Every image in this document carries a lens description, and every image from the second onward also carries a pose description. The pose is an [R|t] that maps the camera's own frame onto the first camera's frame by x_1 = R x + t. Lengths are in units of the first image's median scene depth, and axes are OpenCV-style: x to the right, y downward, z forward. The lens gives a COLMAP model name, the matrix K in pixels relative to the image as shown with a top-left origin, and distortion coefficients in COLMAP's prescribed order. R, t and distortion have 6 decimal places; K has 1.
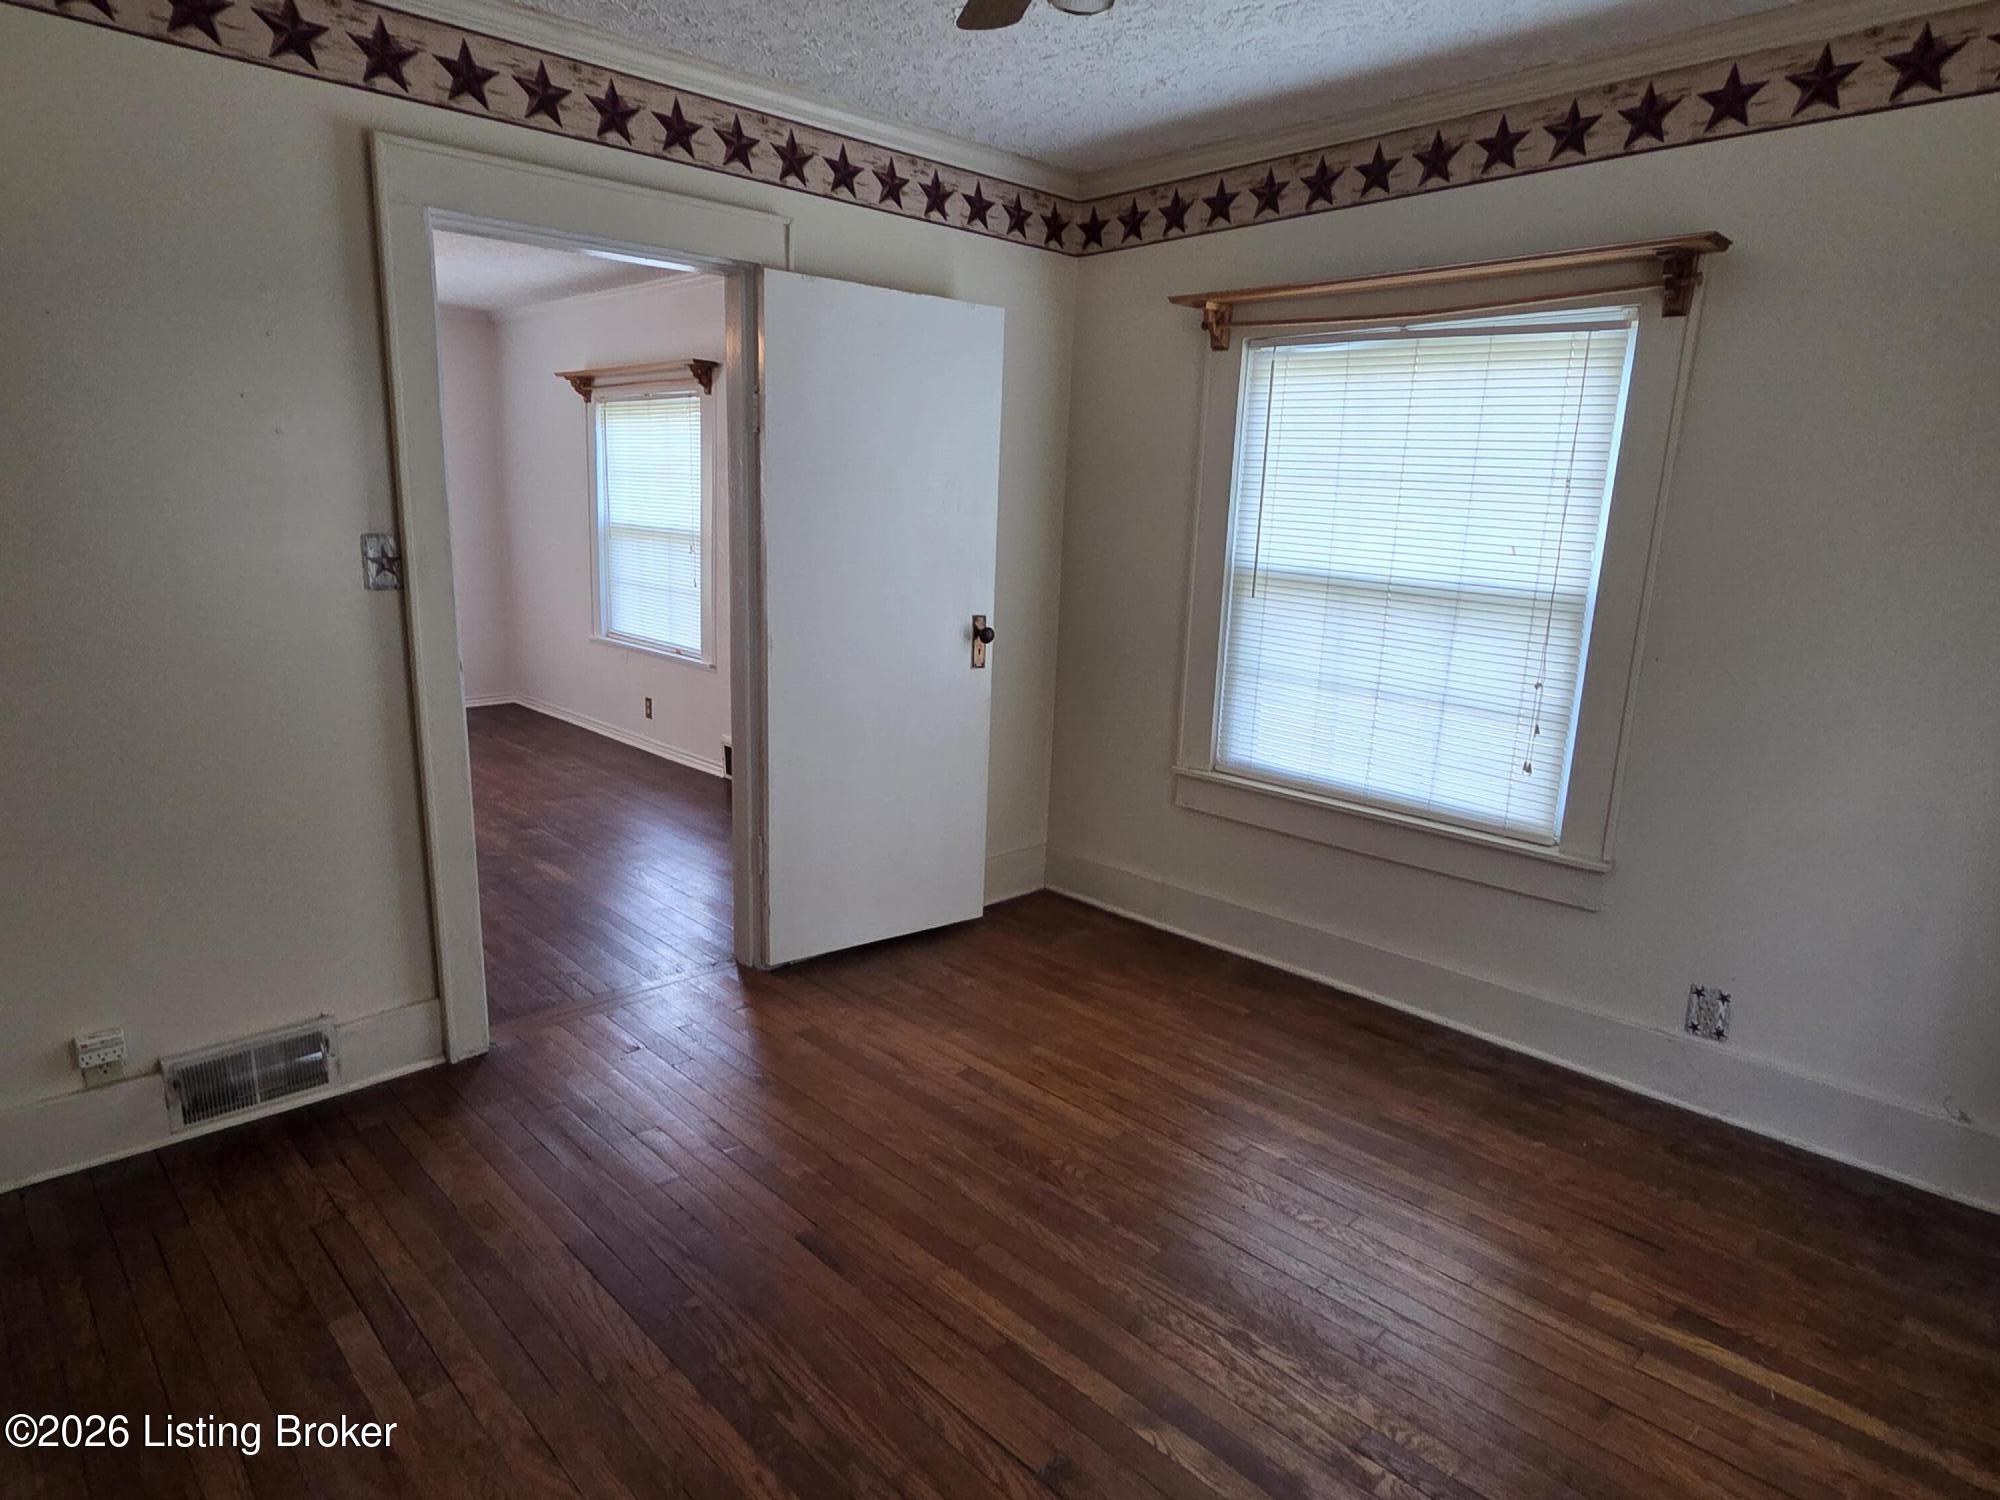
lens RADIAL K [[1142.0, 0, 1004.6], [0, 1142.0, 753.4], [0, 0, 1]] dist [0.003217, 0.001177]
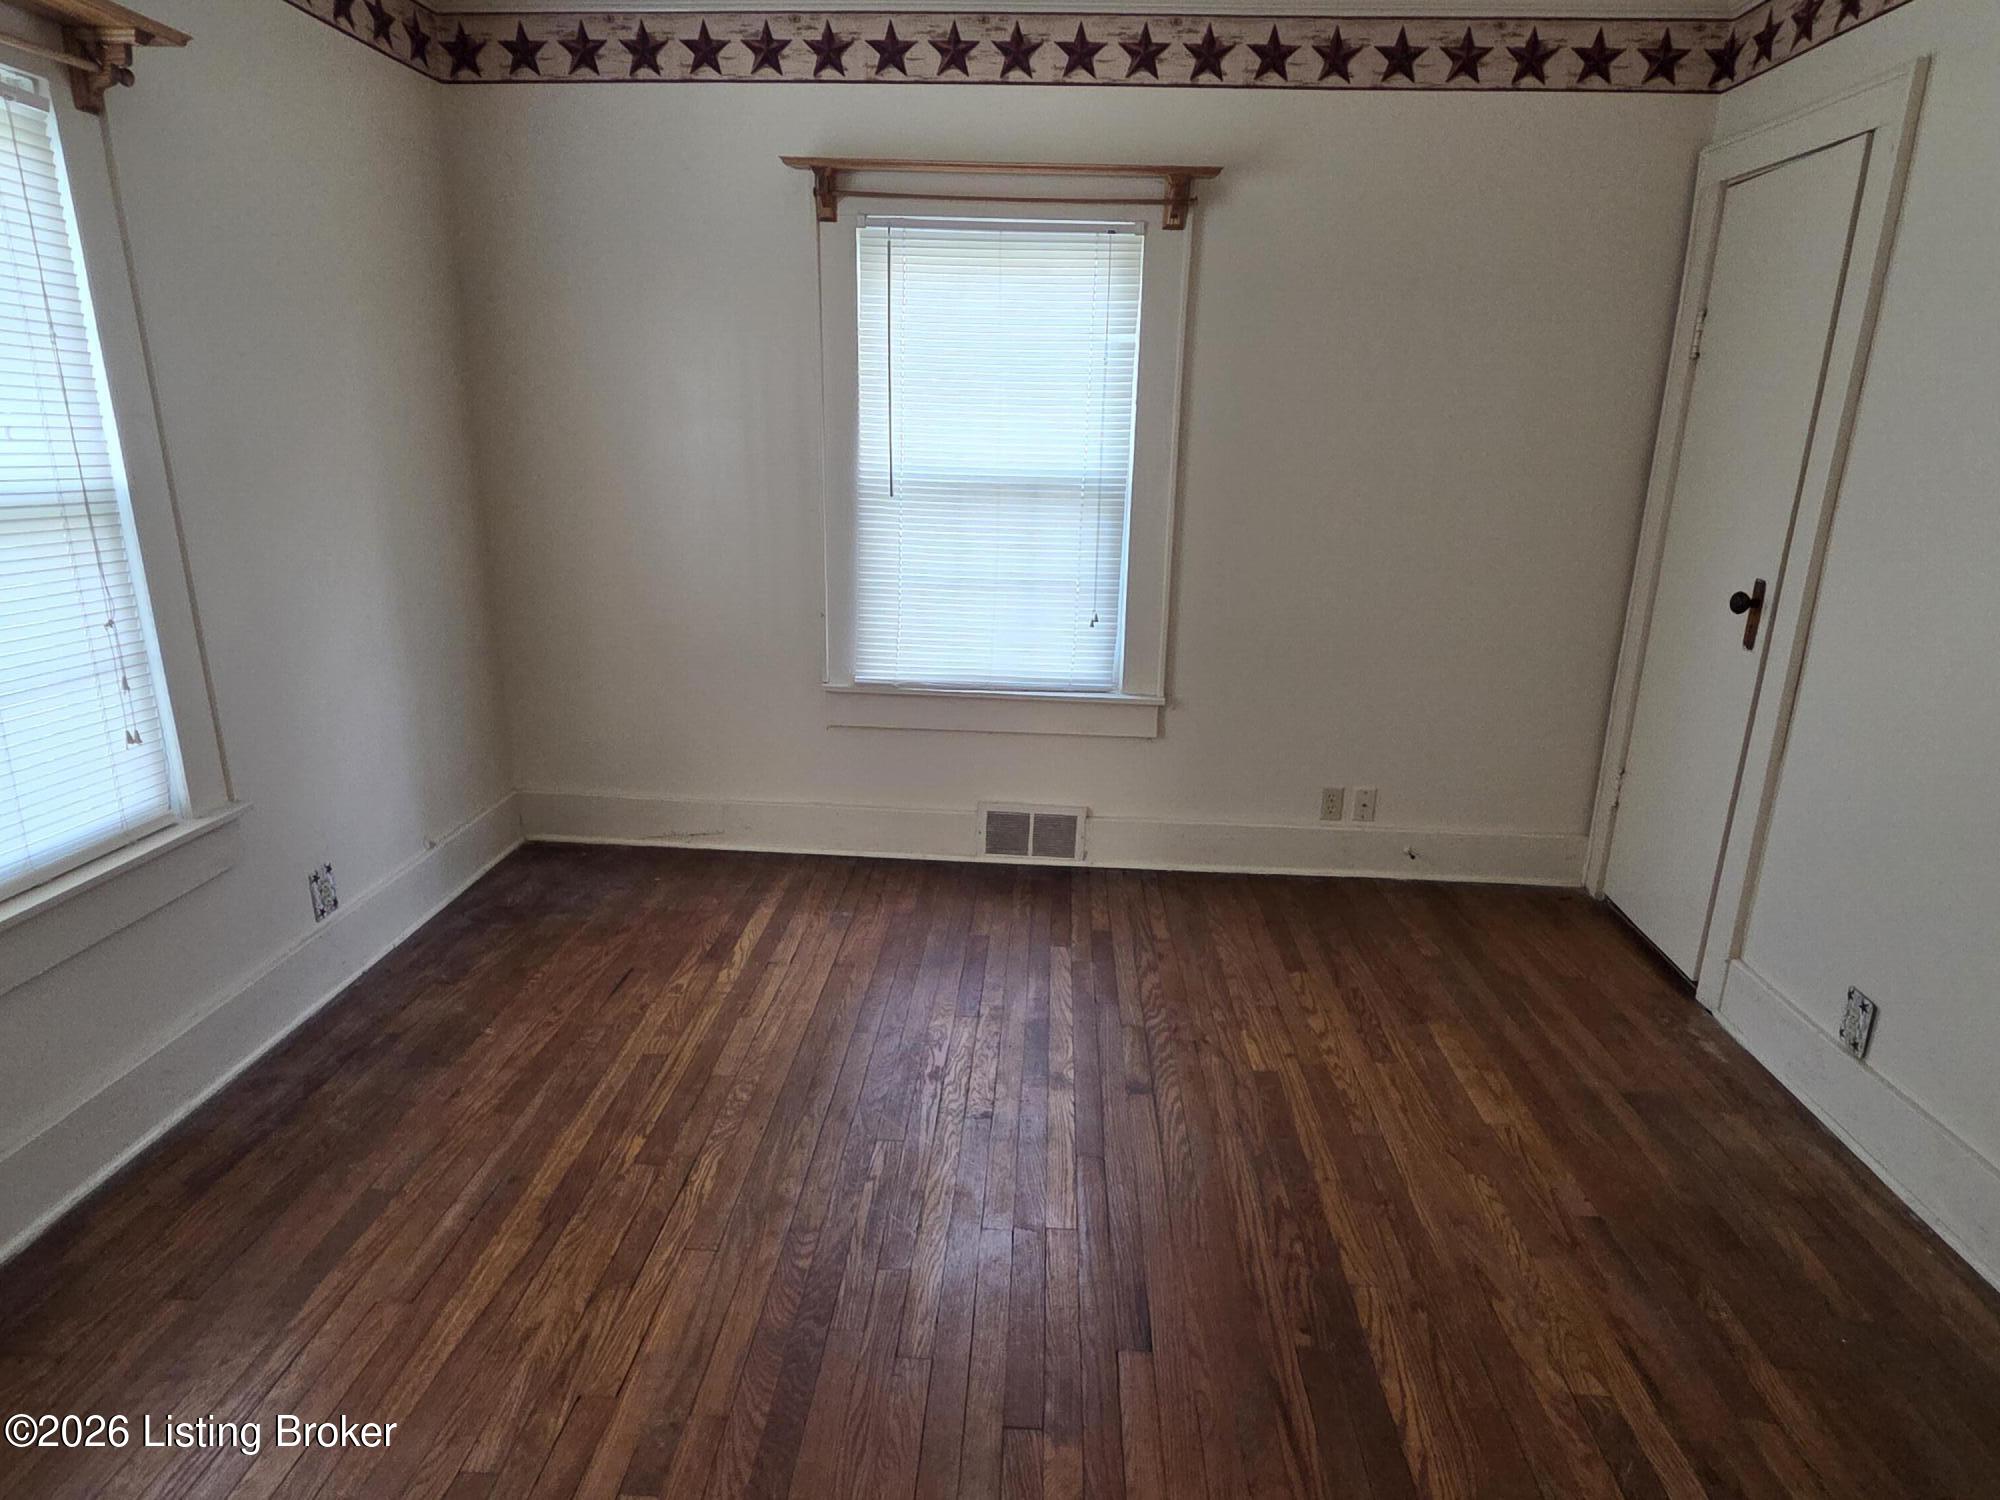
lens RADIAL K [[1142.0, 0, 1010.0], [0, 1142.0, 741.1], [0, 0, 1]] dist [0.003217, 0.001177]
pose [[-0.680051, -0.241063, 0.692401, -0.455249], [0.115502, 0.897382, 0.425871, -0.248900], [-0.724009, 0.369588, -0.582422, 1.109310]]
